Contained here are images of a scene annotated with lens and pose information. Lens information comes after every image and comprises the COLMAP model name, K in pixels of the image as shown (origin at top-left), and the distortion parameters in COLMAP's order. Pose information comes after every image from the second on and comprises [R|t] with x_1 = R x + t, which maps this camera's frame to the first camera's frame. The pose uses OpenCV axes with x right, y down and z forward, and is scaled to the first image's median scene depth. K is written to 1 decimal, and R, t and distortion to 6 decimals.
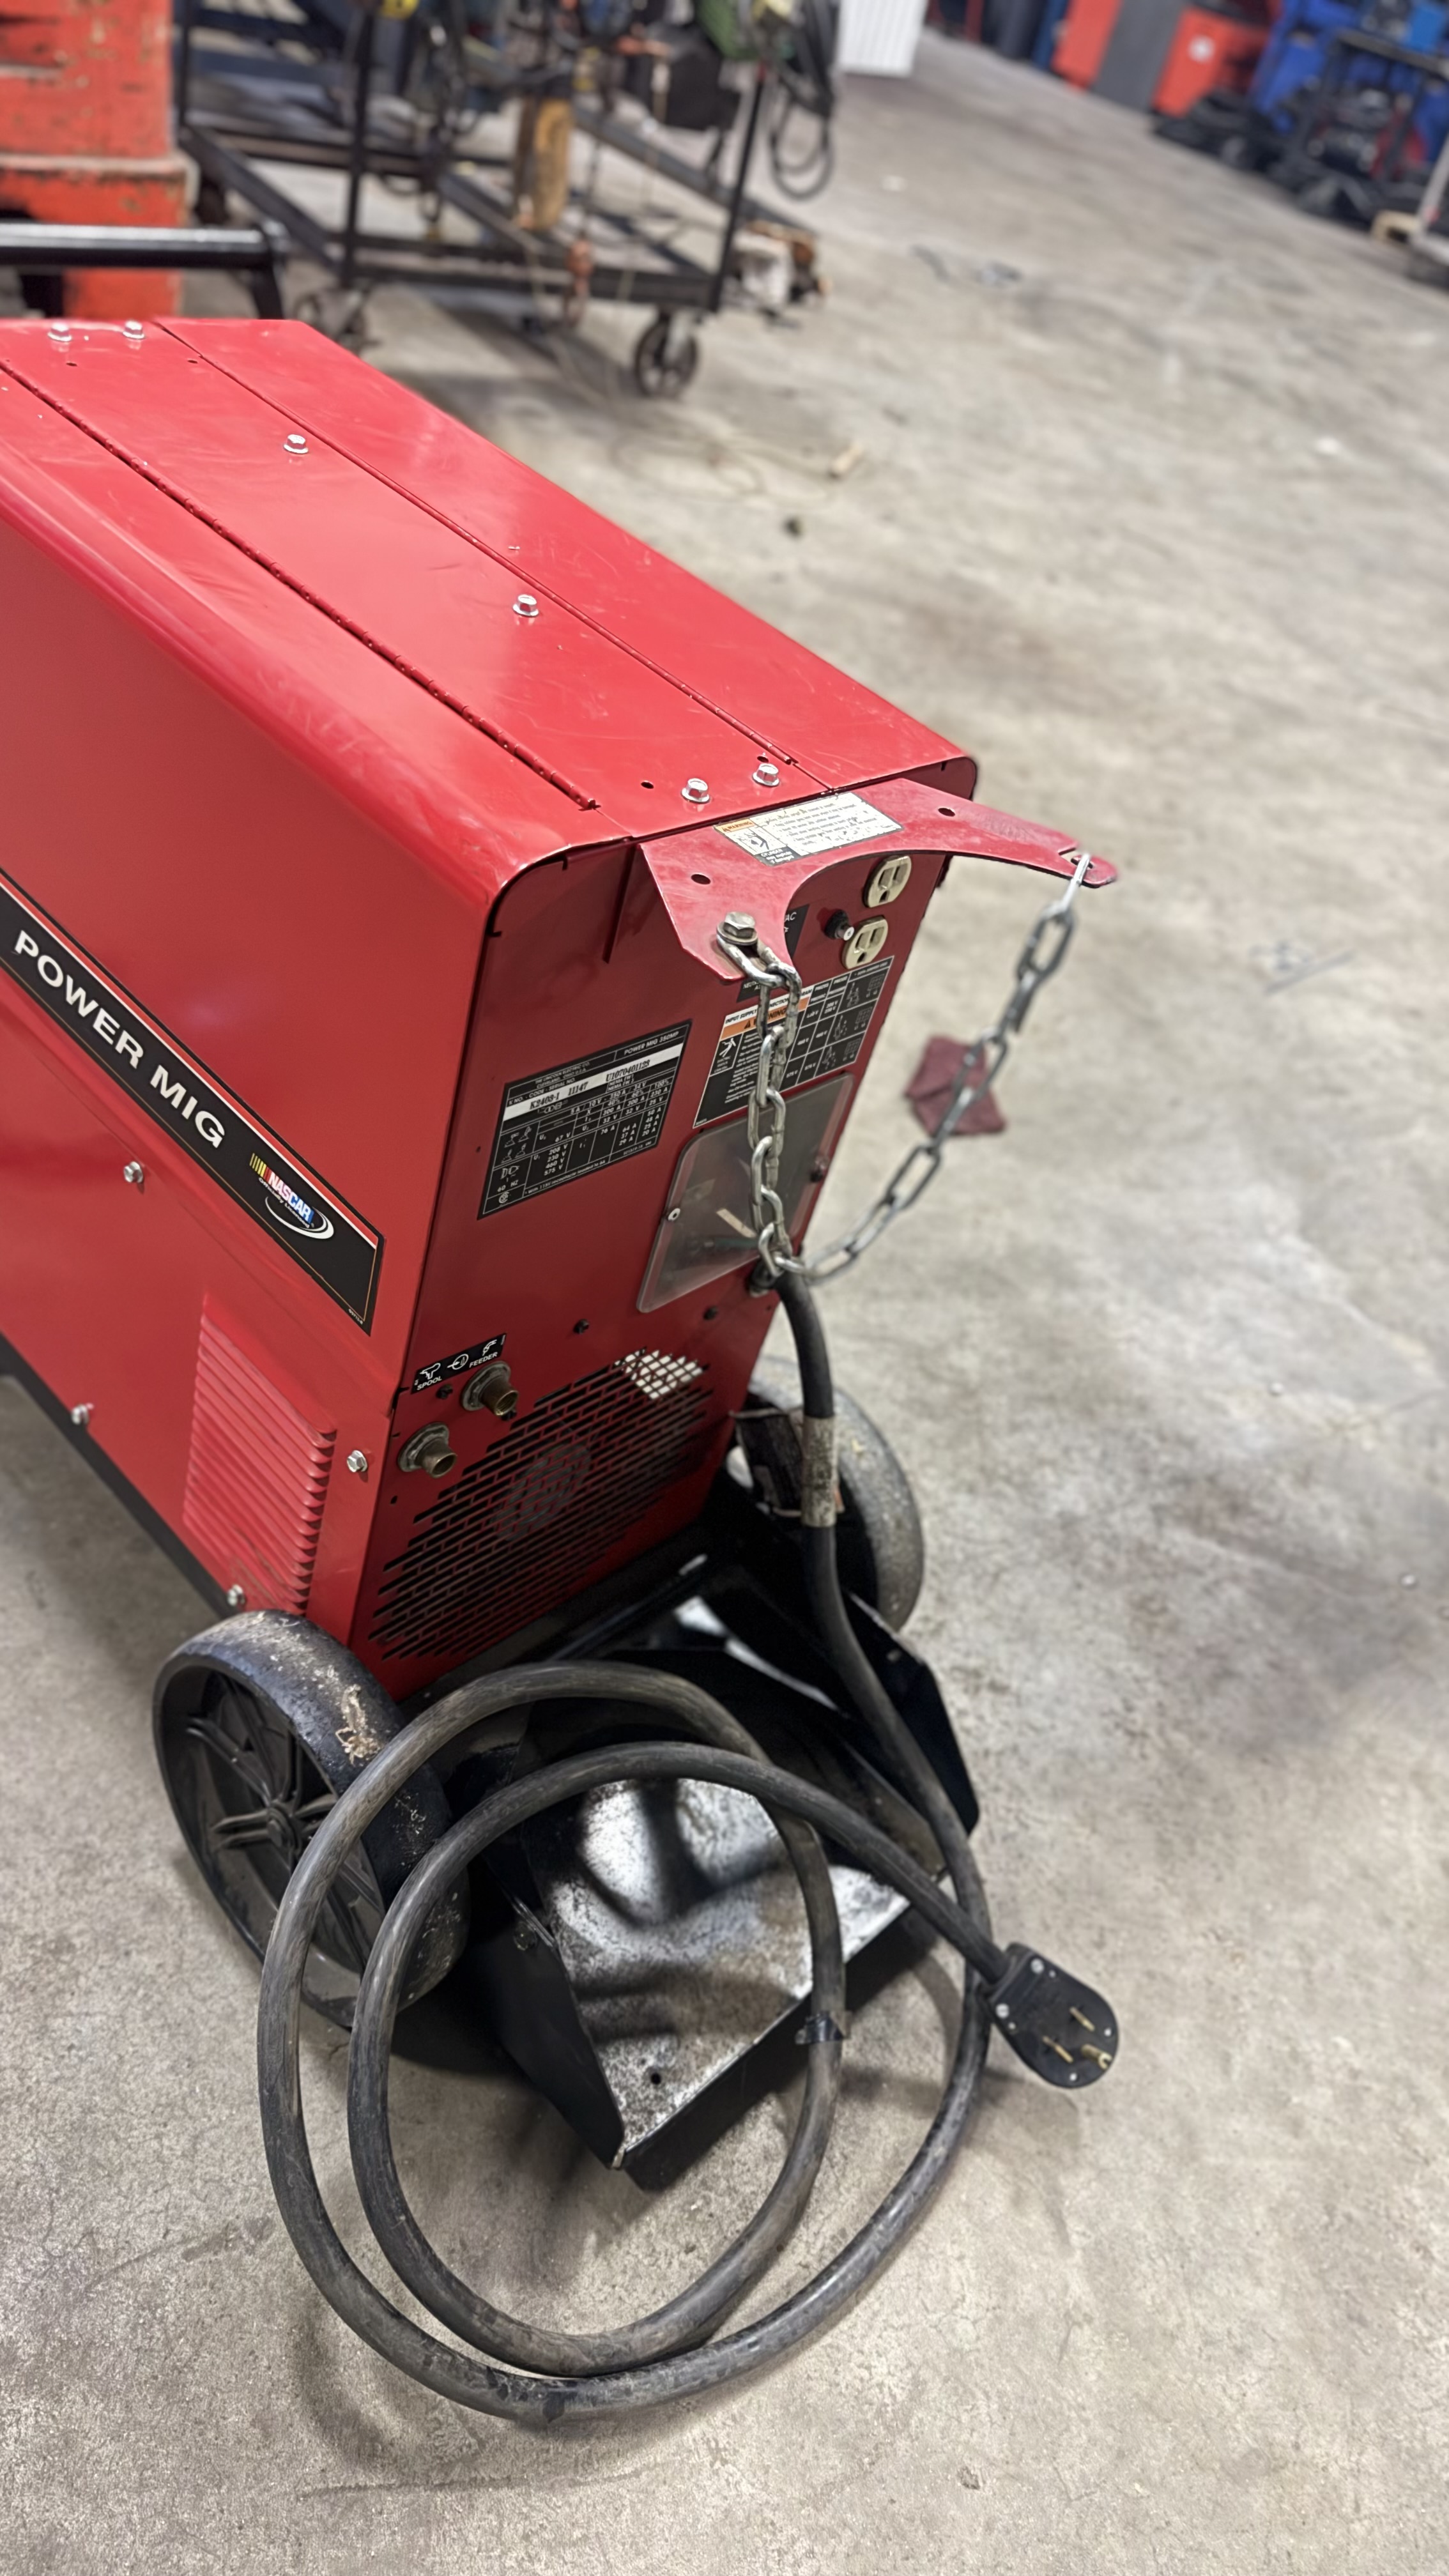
lens RADIAL K [[1857.8, 0, 724.5], [0, 1857.8, 1288.0], [0, 0, 1]] dist [0.003002, -0.001874]
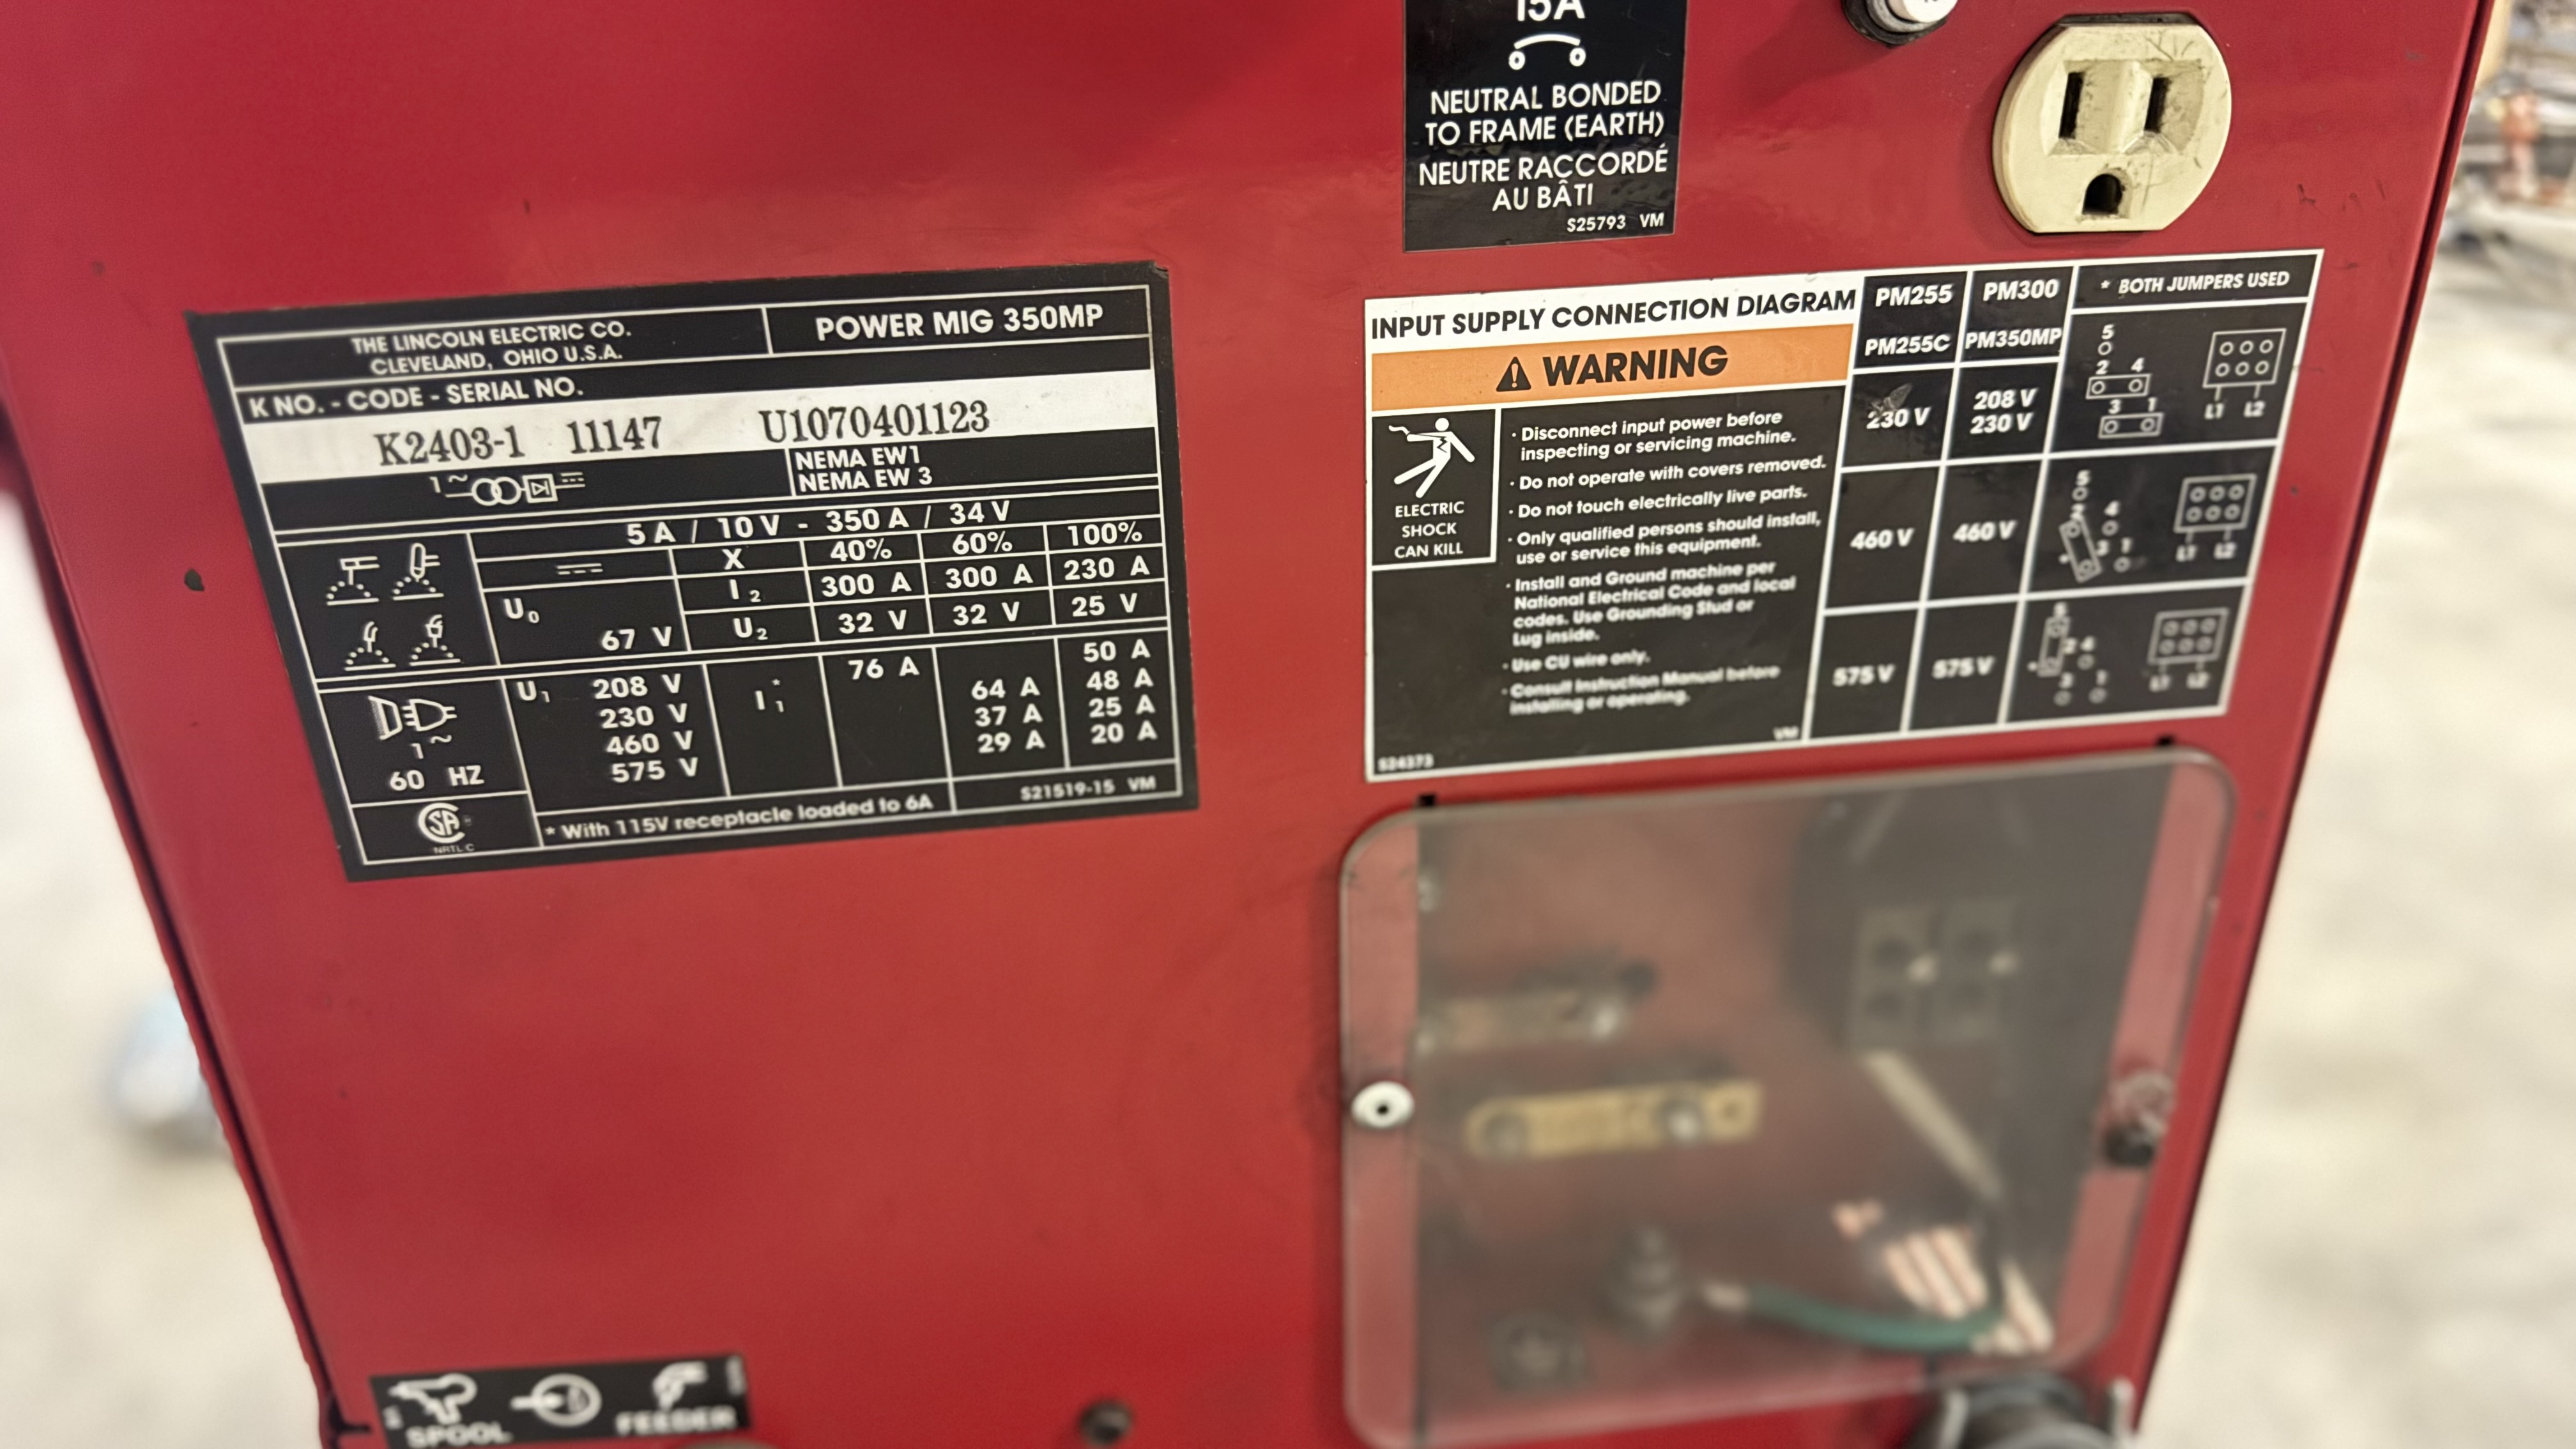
lens RADIAL K [[1857.8, 0, 1288.0], [0, 1857.8, 724.5], [0, 0, 1]] dist [0.003002, -0.001874]
pose [[0.756791, 0.025753, -0.653149, 0.178015], [-0.242979, 0.938706, -0.244523, -0.024356], [0.606818, 0.343754, 0.716662, 0.884361]]
